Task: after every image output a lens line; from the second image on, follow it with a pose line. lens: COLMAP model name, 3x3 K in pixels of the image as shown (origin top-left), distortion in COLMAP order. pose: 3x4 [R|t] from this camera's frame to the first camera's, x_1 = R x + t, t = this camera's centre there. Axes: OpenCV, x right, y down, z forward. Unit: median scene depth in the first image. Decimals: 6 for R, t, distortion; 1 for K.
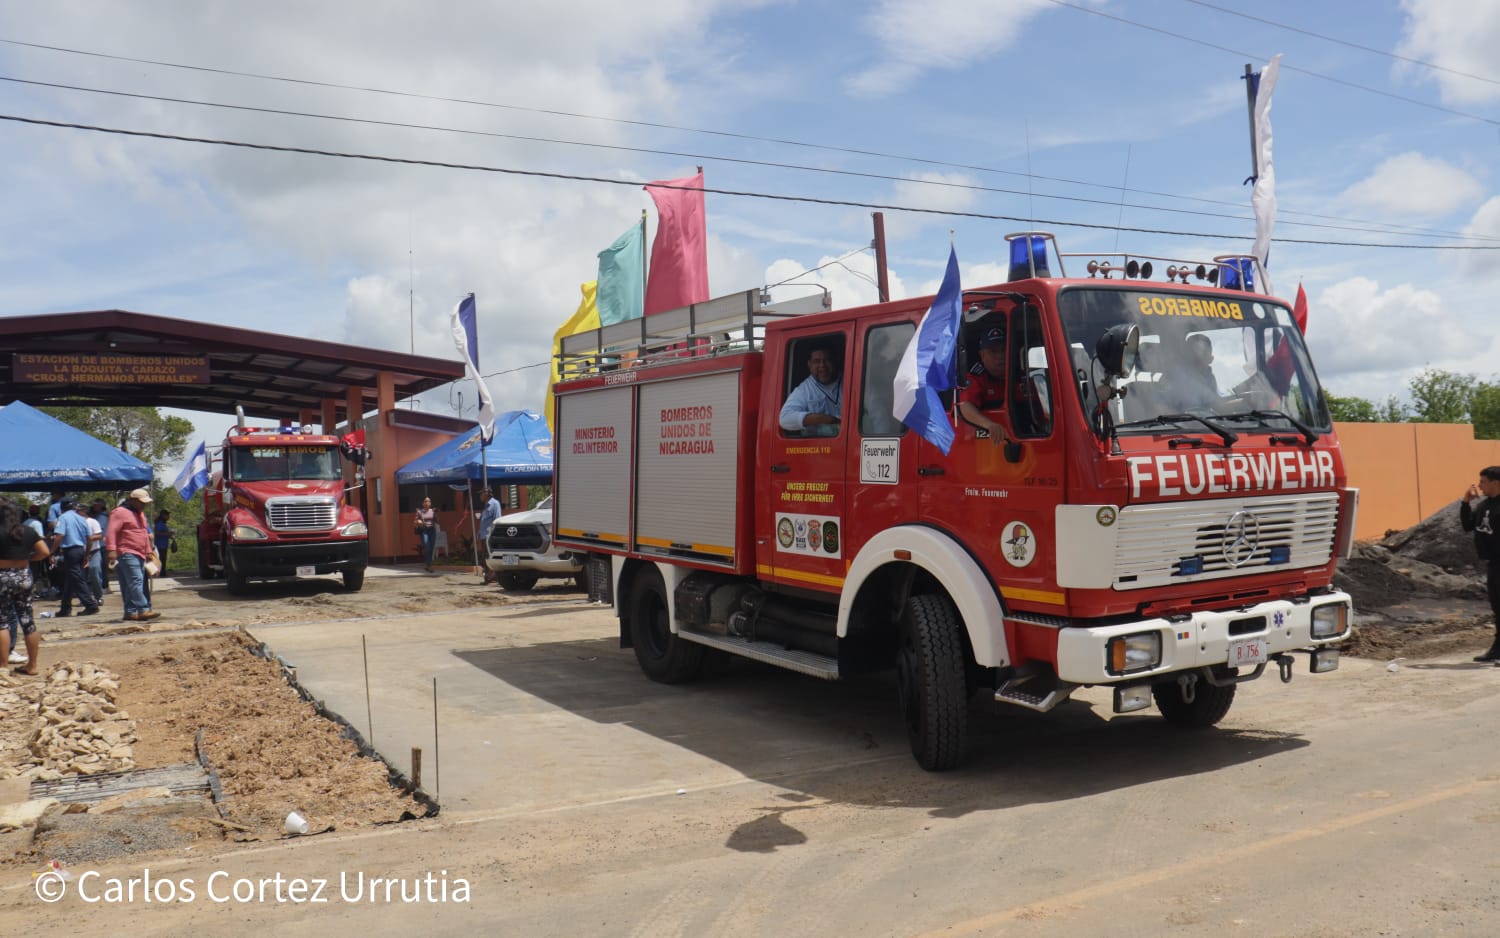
lens RADIAL K [[1209.5, 0, 821.4], [0, 1209.5, 474.8], [0, 0, 1]] dist [-0.152235, 0.188199]
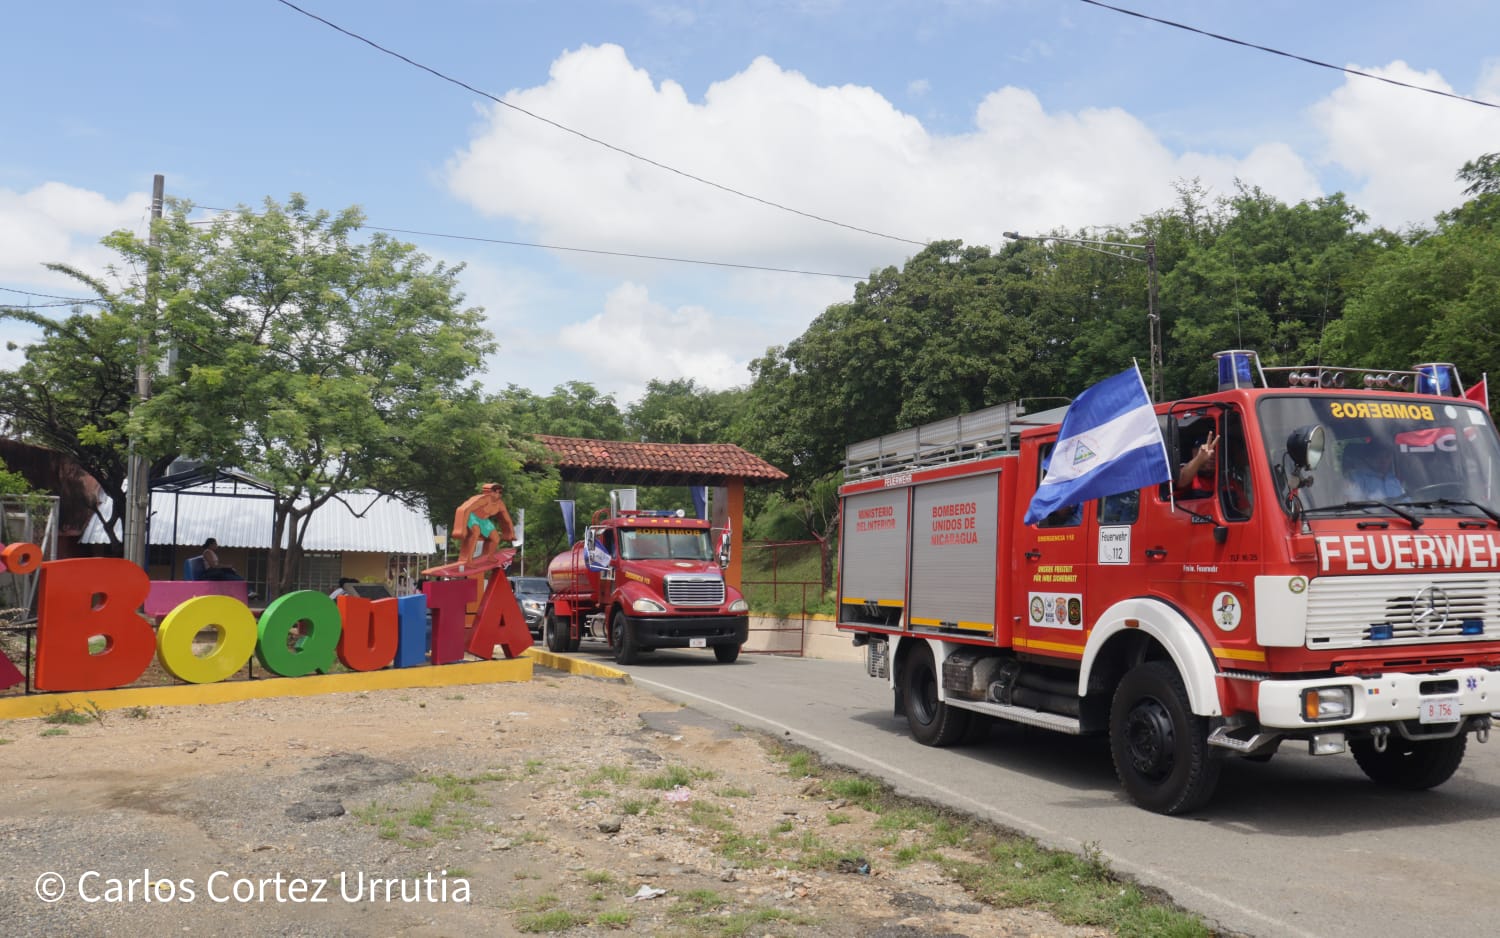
lens RADIAL K [[1209.5, 0, 821.4], [0, 1209.5, 474.8], [0, 0, 1]] dist [-0.152235, 0.188199]
pose [[0.974327, -0.007420, -0.225017, 0.037515], [-0.013905, 0.995566, -0.093037, 0.037182], [0.224709, 0.093777, 0.969903, -0.235423]]
